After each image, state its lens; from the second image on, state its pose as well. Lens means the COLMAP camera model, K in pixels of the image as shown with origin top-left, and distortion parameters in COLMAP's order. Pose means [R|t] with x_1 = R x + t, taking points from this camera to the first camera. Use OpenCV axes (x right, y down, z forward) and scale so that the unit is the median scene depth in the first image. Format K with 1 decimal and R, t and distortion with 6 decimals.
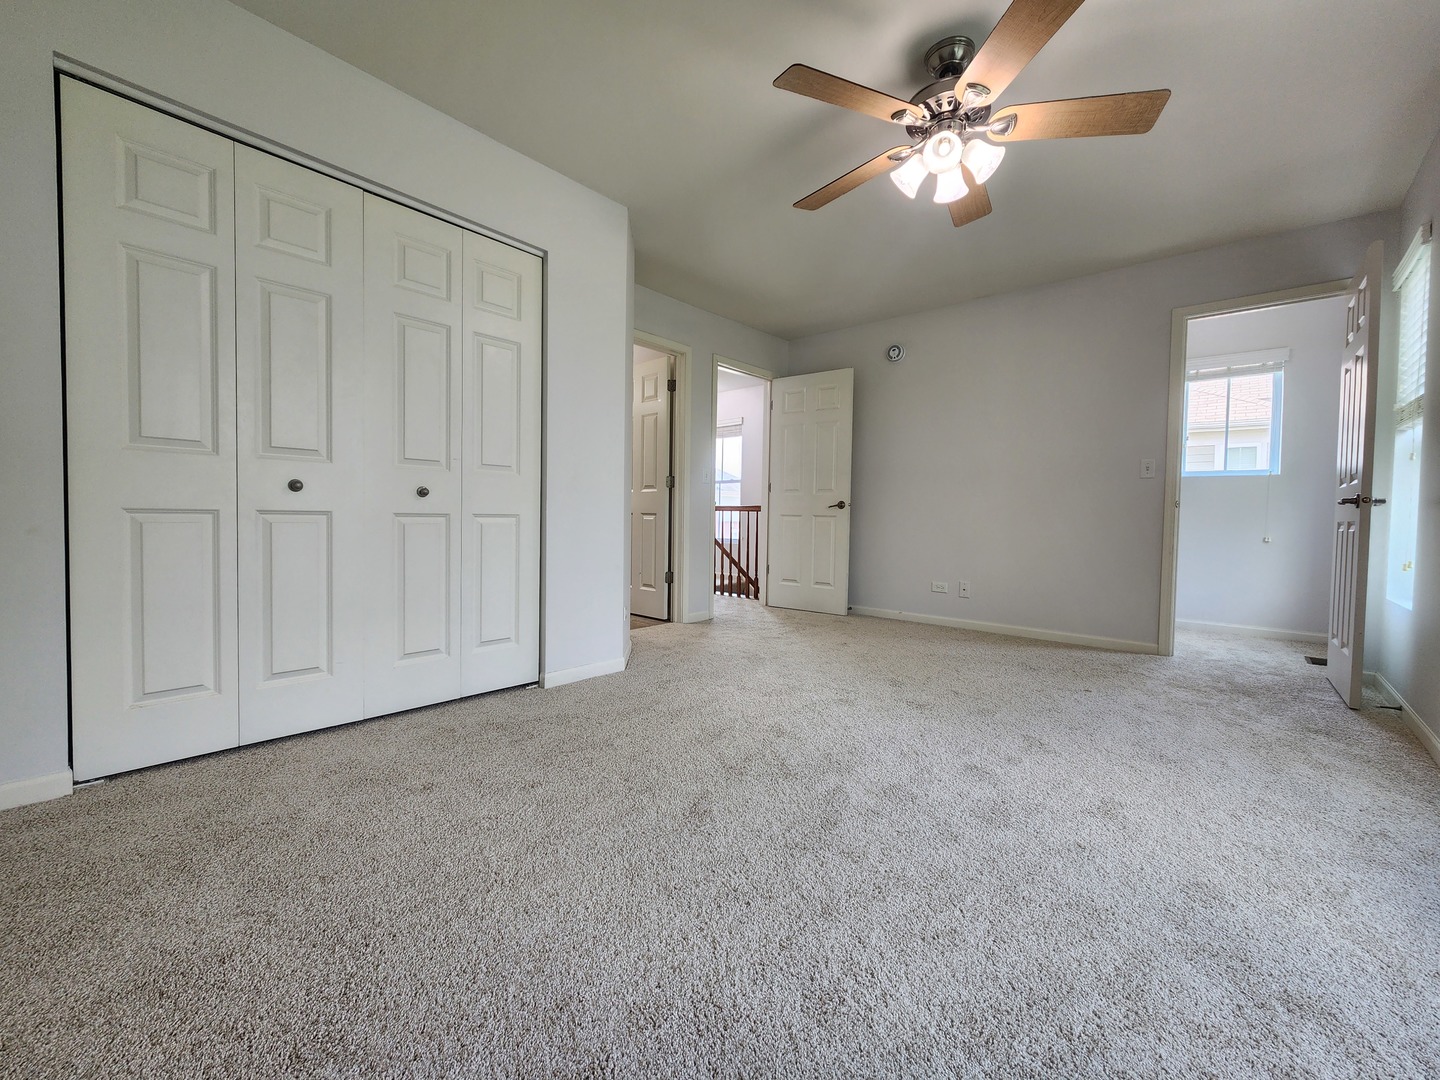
lens RADIAL K [[592.3, 0, 720.3], [0, 592.3, 533.8], [0, 0, 1]] dist [-0.000132, -0.000839]
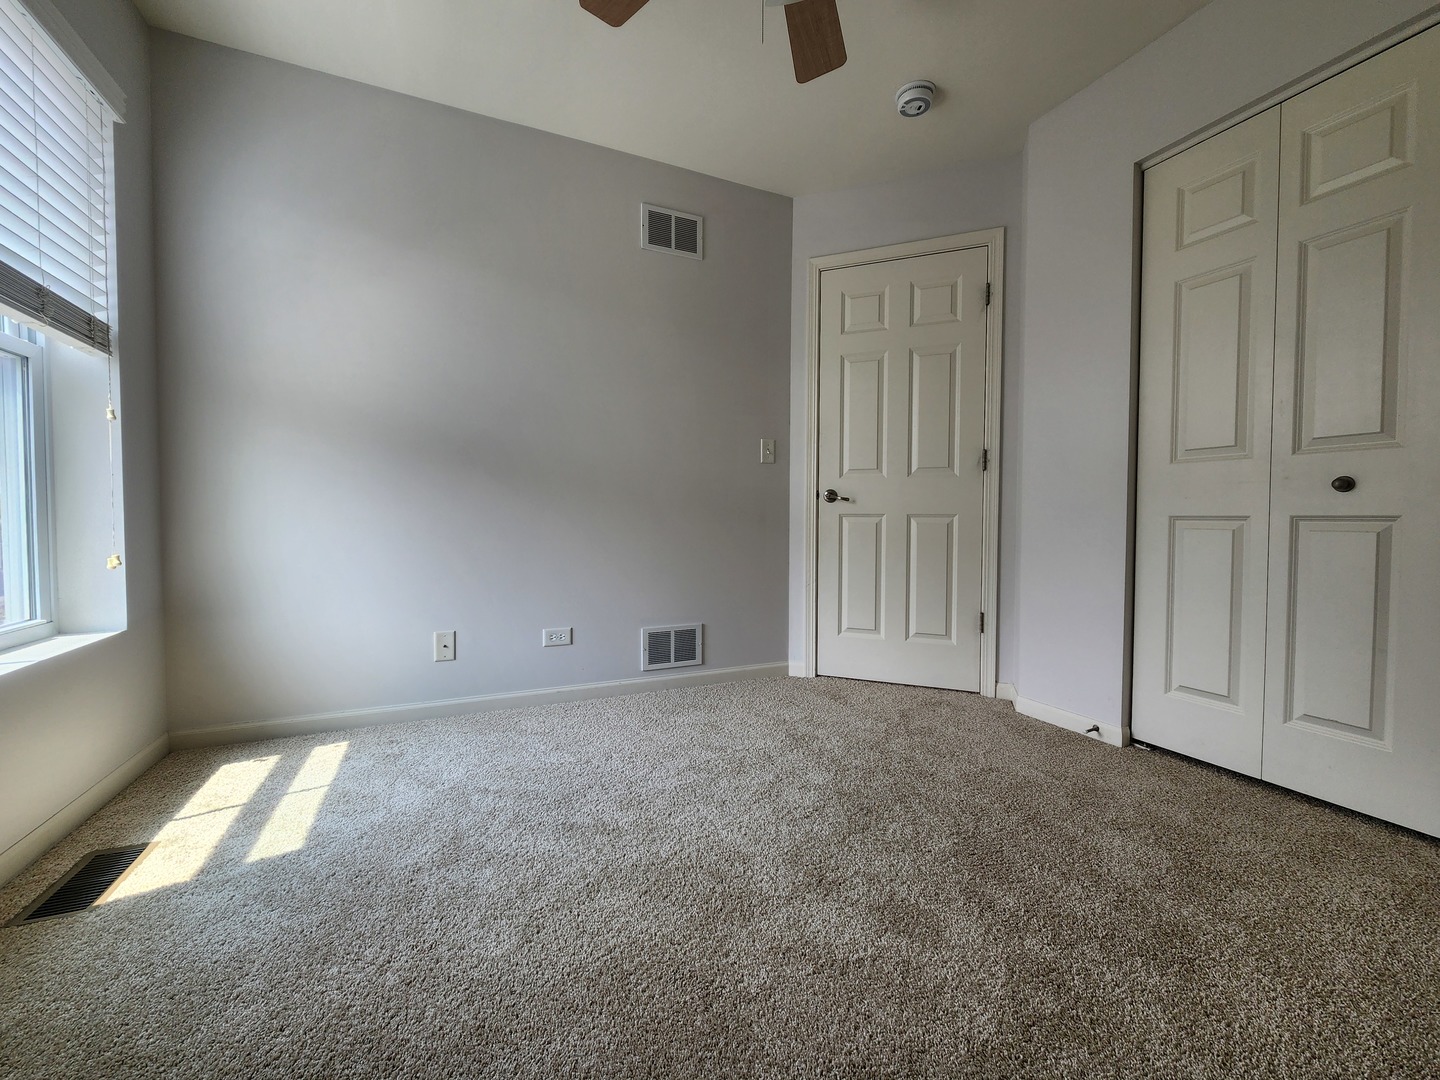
lens RADIAL K [[592.3, 0, 720.3], [0, 592.3, 533.8], [0, 0, 1]] dist [-0.000132, -0.000839]
pose [[-0.411625, 0.007226, -0.911324, 0.361318], [-0.036334, 0.999043, 0.024333, -0.006293], [0.910628, 0.043128, -0.410969, 0.646965]]
